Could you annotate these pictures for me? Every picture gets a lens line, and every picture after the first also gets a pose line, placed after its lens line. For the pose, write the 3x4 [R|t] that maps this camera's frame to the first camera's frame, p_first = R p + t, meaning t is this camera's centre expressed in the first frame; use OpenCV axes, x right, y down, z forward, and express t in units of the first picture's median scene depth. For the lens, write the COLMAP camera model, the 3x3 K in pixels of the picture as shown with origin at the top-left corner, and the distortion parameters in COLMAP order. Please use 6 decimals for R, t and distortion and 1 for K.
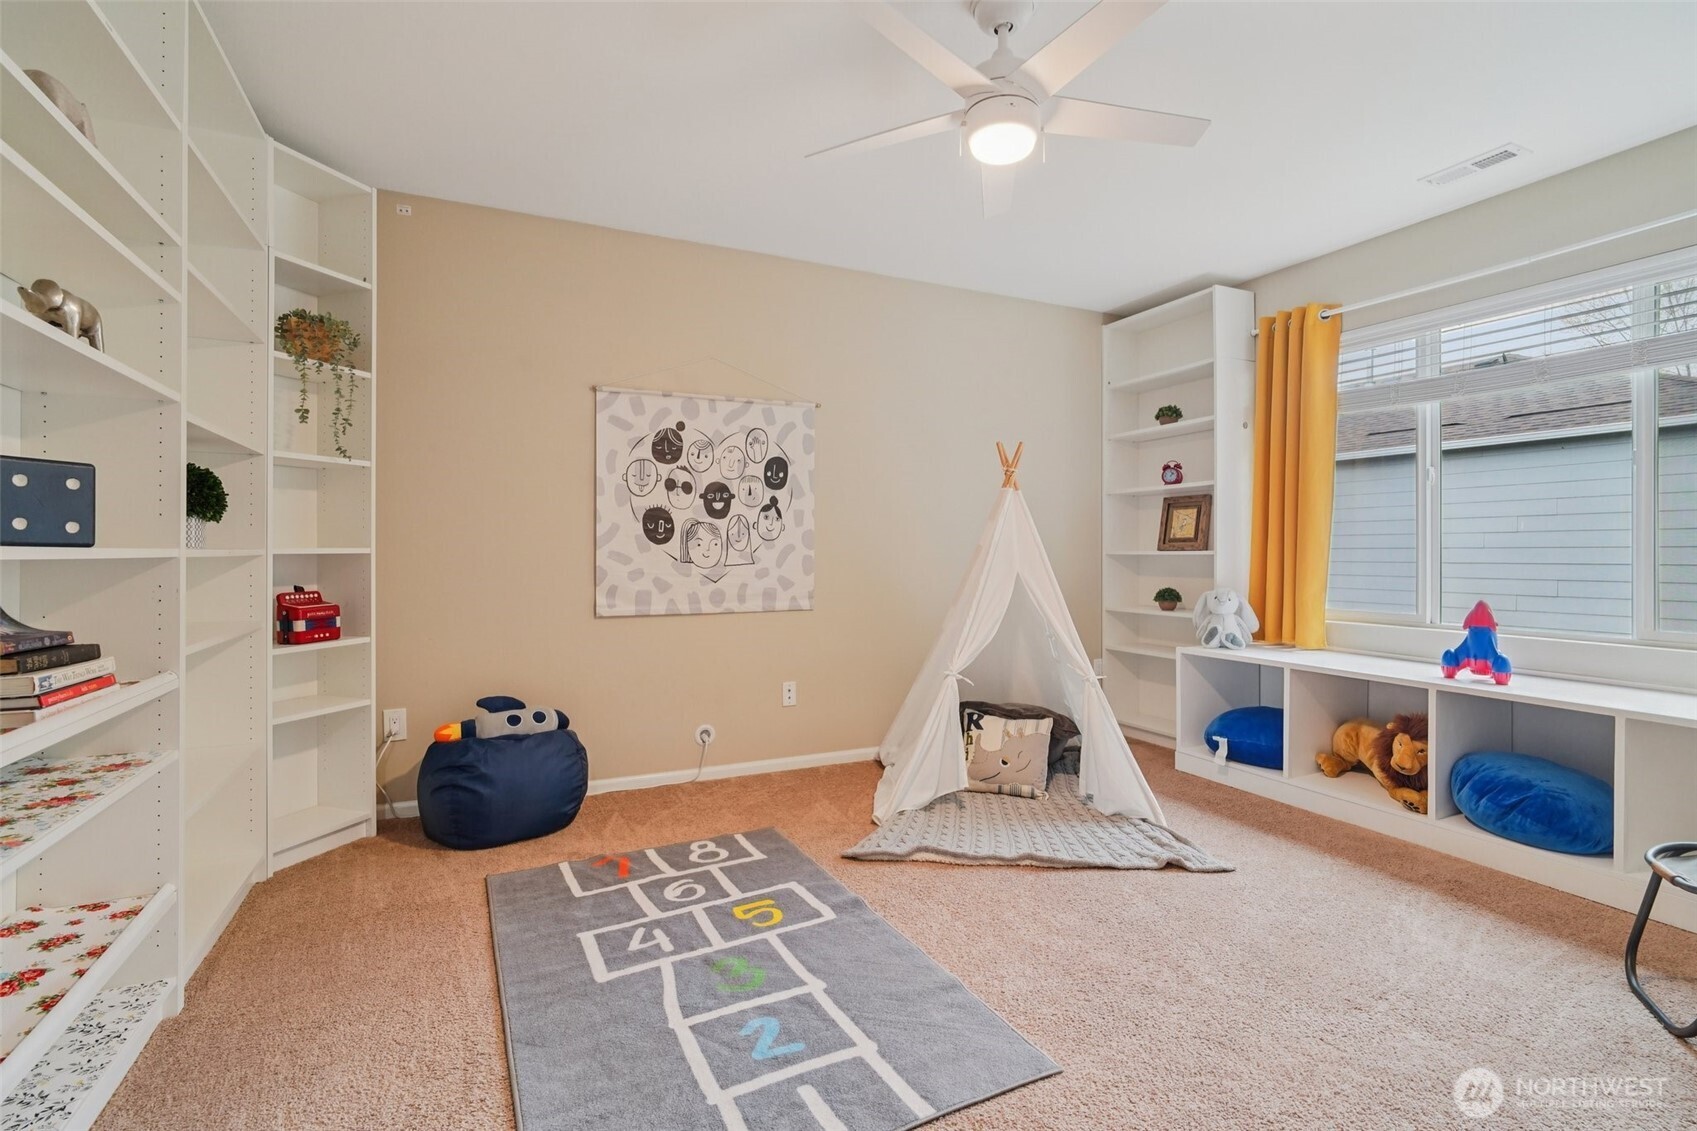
lens RADIAL K [[802.3, 0, 845.8], [0, 802.3, 558.7], [0, 0, 1]] dist [-0.012625, 0.005679]
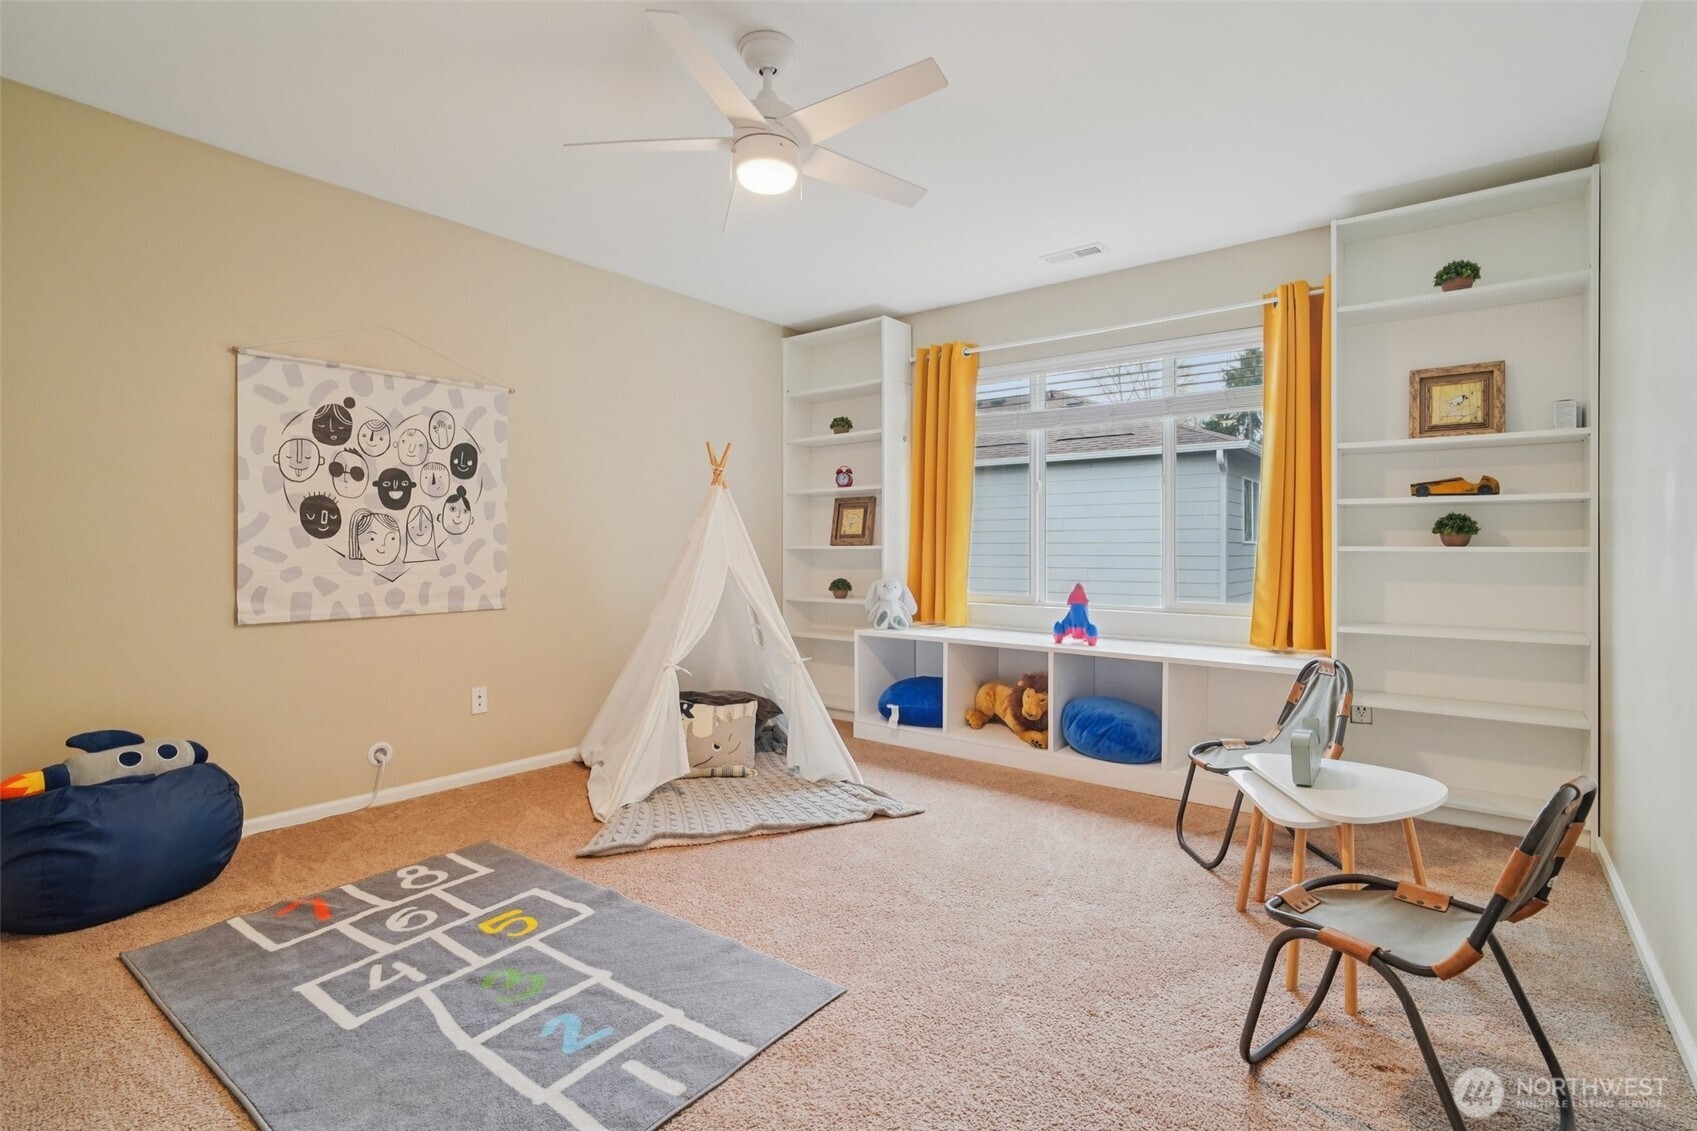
lens RADIAL K [[802.3, 0, 851.3], [0, 802.3, 557.7], [0, 0, 1]] dist [-0.012625, 0.005679]
pose [[0.898303, -0.006980, 0.439320, -0.122683], [0.004736, 0.999970, 0.006204, 0.000370], [-0.439350, -0.003492, 0.898309, -0.028180]]
